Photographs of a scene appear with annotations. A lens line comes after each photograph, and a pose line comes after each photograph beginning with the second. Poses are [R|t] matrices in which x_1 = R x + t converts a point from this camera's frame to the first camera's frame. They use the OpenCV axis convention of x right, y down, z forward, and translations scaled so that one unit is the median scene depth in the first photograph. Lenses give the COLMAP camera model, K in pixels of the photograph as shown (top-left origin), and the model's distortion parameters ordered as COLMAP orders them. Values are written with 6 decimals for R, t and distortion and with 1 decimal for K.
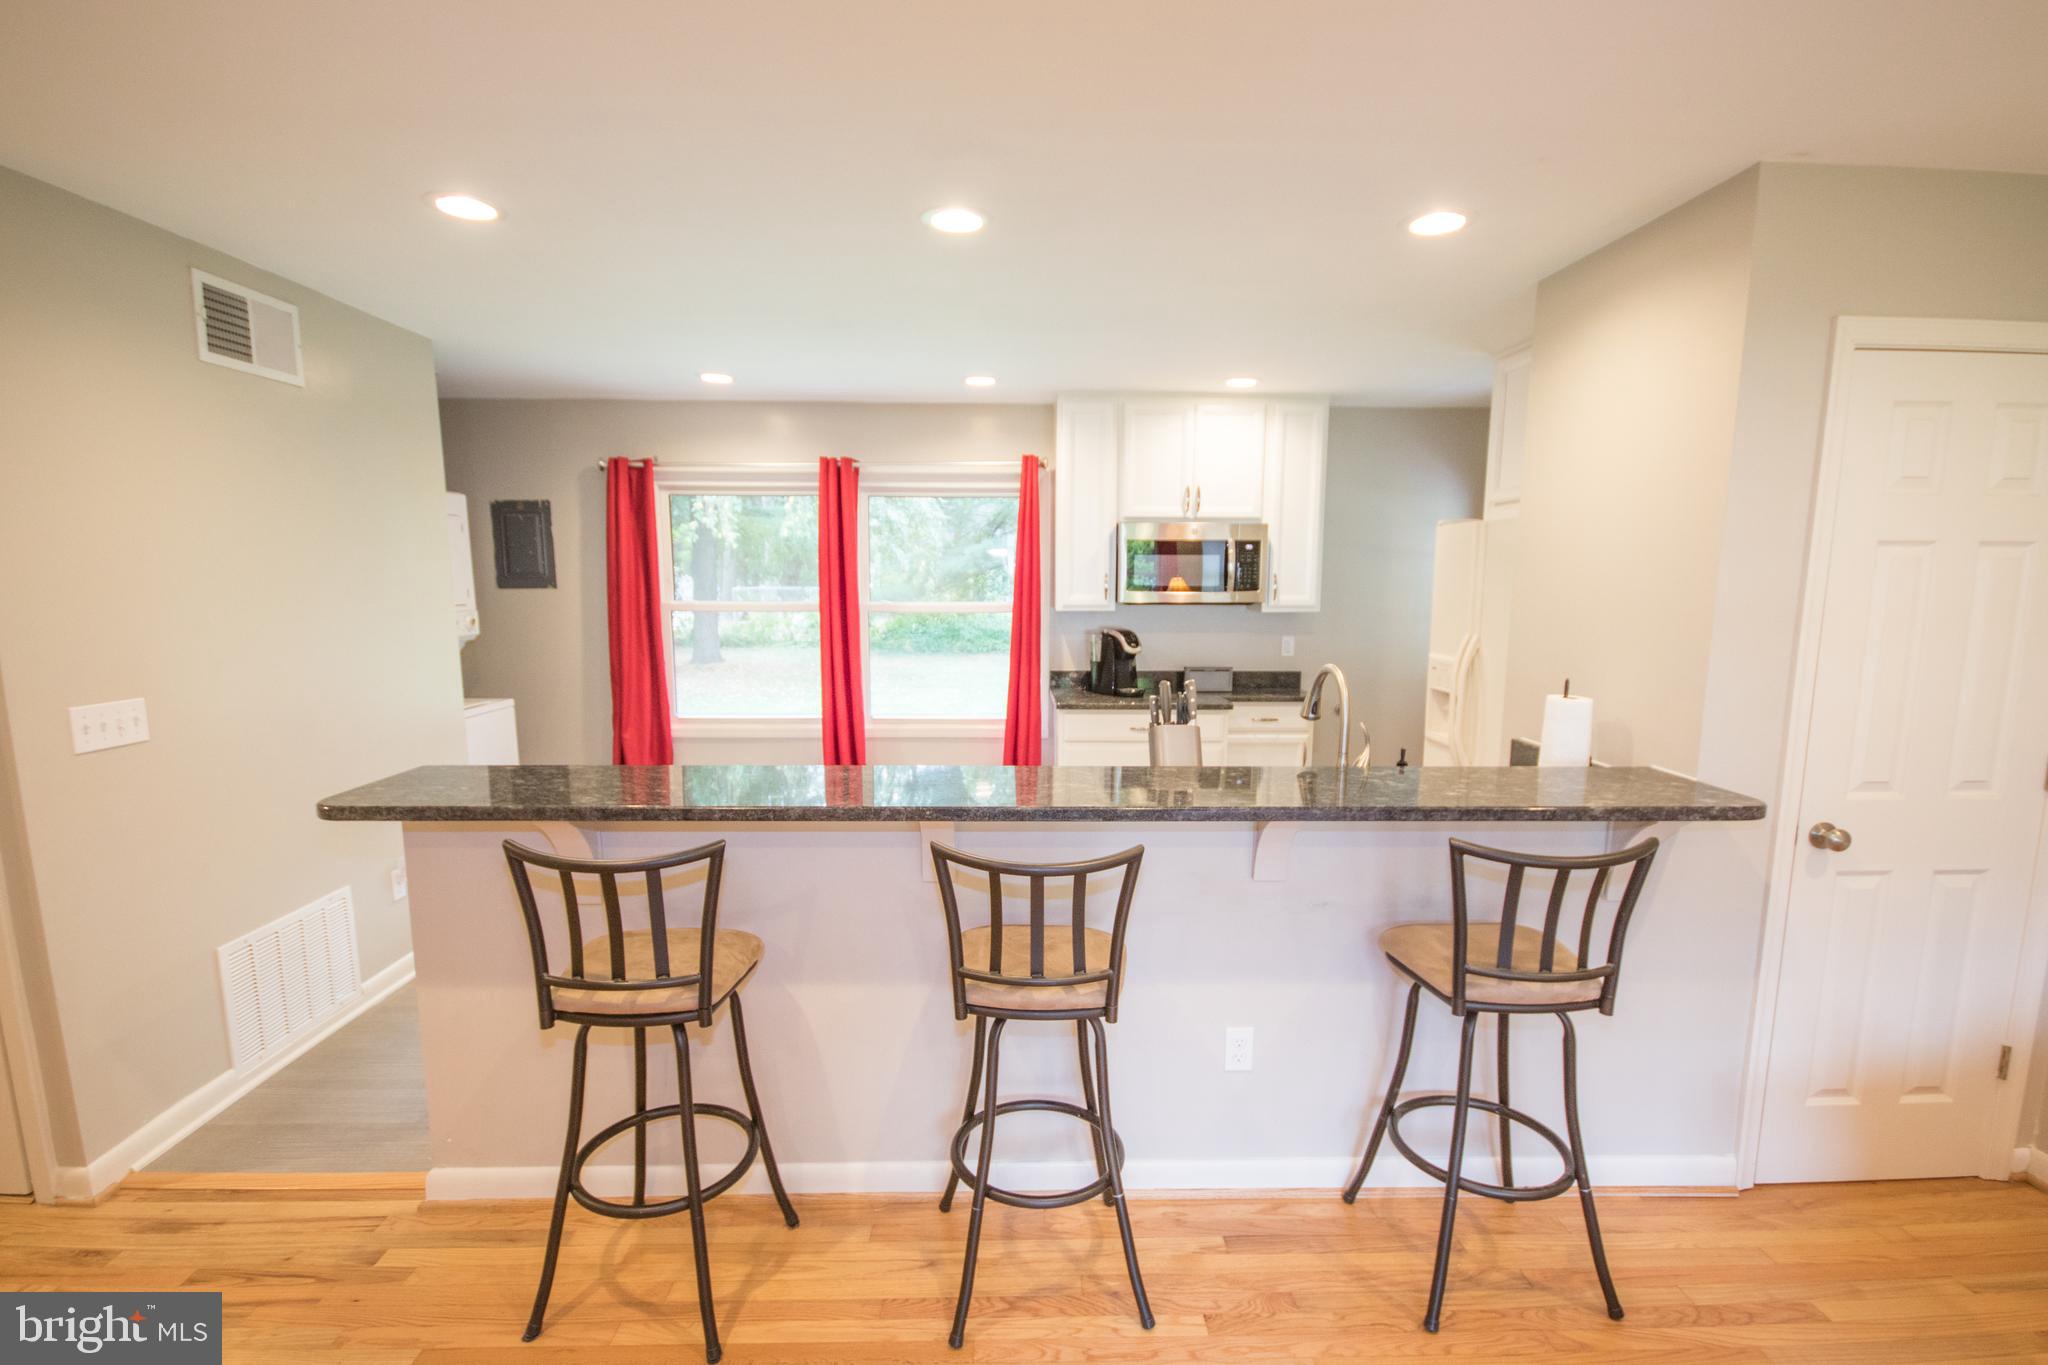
lens RADIAL K [[950.3, 0, 1038.8], [0, 950.3, 694.9], [0, 0, 1]] dist [-0.004181, -0.002043]
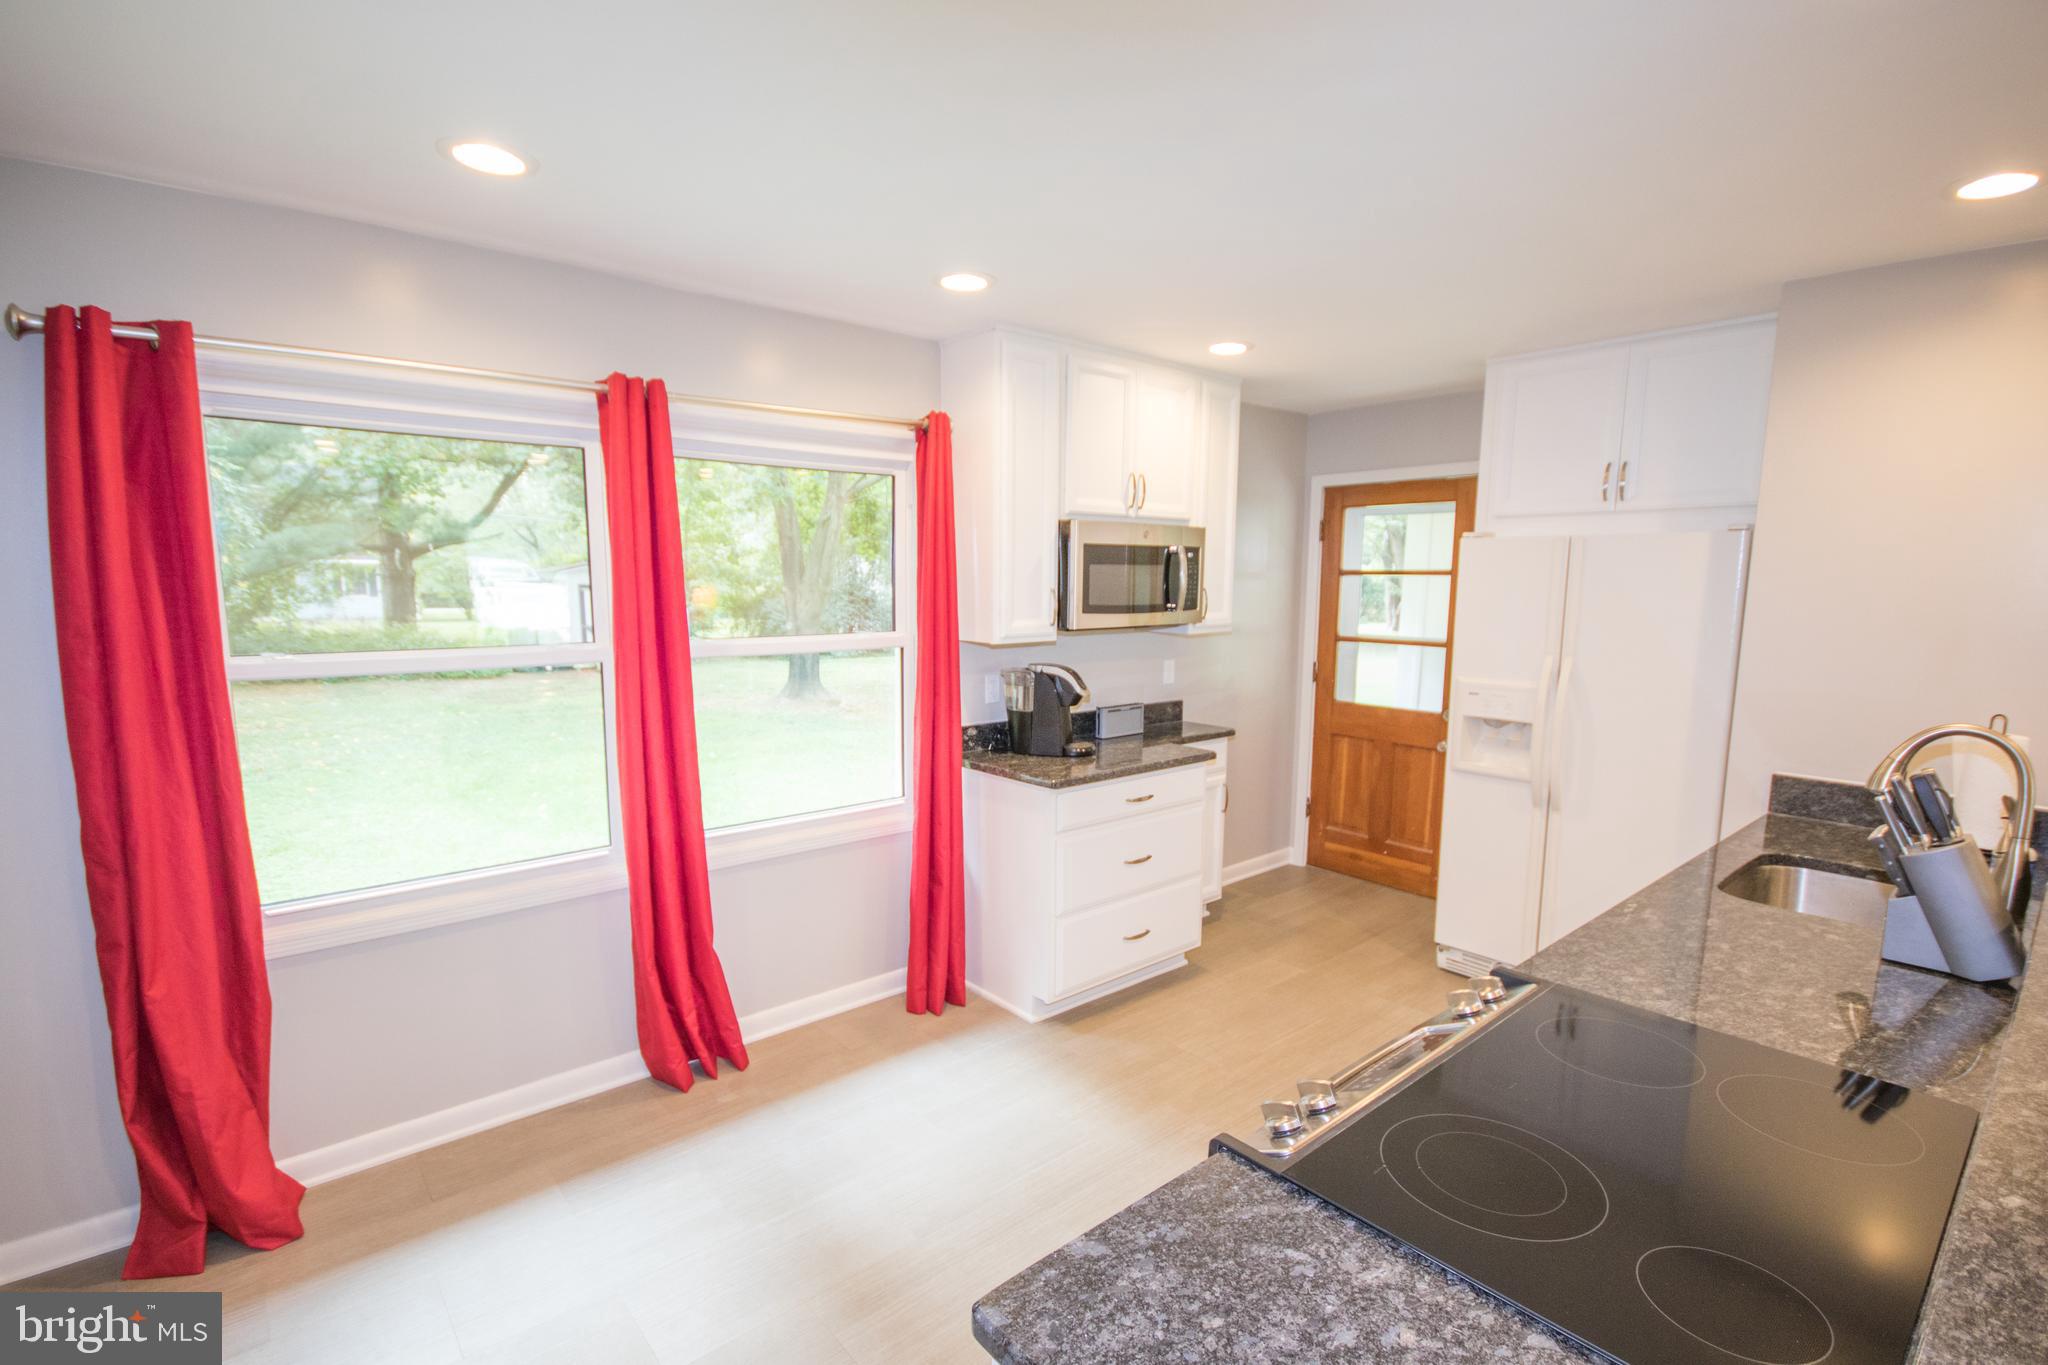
lens RADIAL K [[950.3, 0, 1038.4], [0, 950.3, 702.0], [0, 0, 1]] dist [-0.004181, -0.002043]
pose [[0.774133, -0.082476, 0.627627, -0.391645], [0.078020, 0.996348, 0.034698, -0.067863], [-0.628196, 0.022107, 0.777741, 0.444101]]
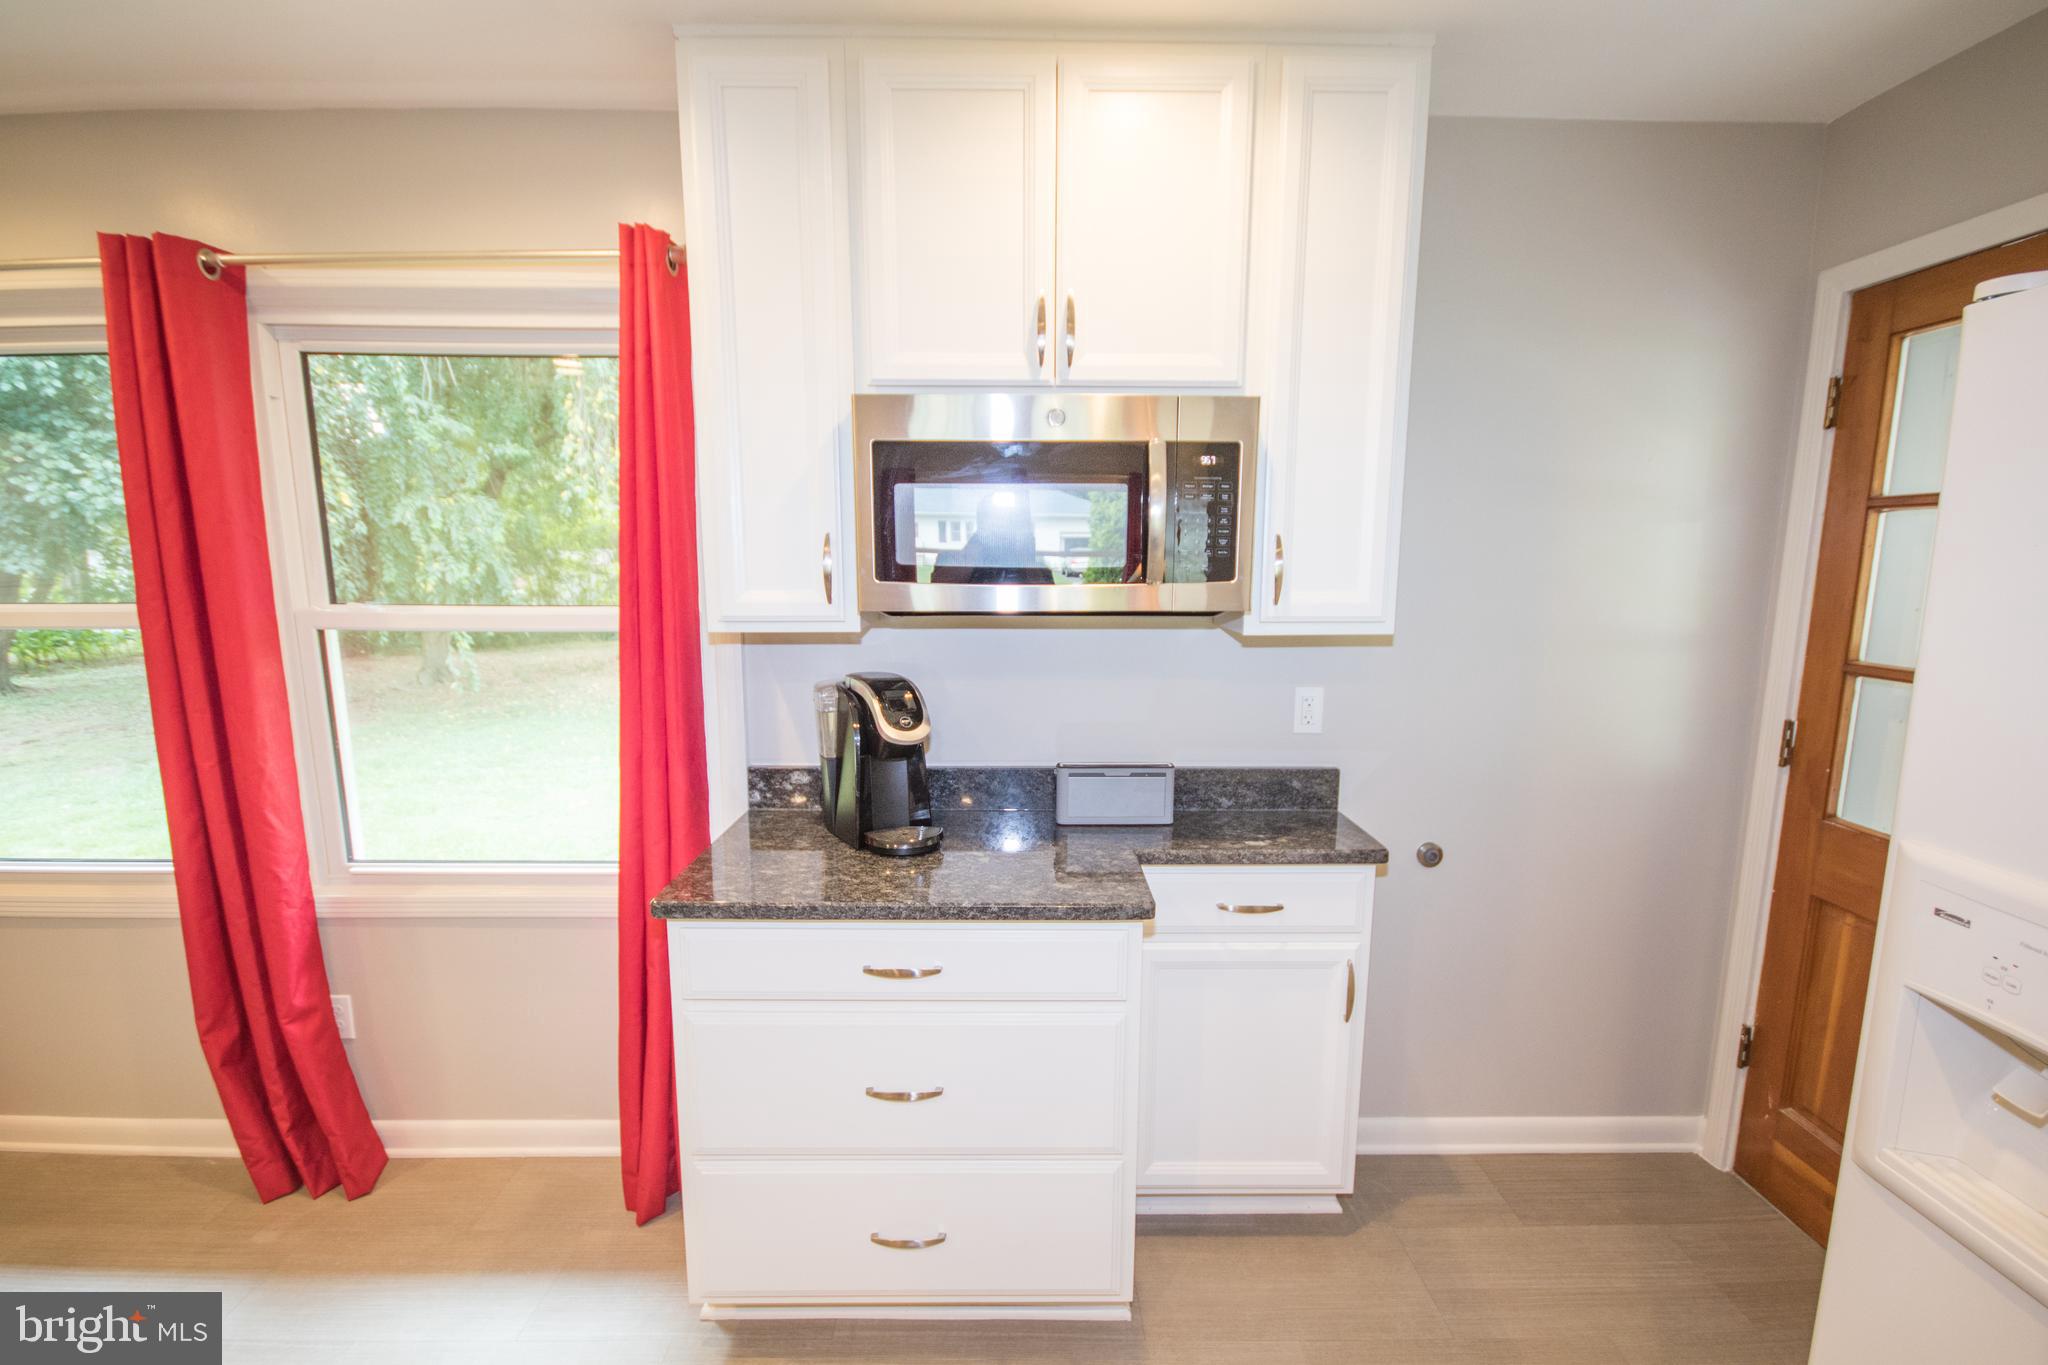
lens RADIAL K [[950.3, 0, 1030.3], [0, 950.3, 707.1], [0, 0, 1]] dist [-0.004181, -0.002043]
pose [[0.999716, 0.002678, -0.023693, 0.158933], [-0.002046, 0.999642, 0.026671, -0.068306], [0.023755, -0.026615, 0.999363, 0.615606]]
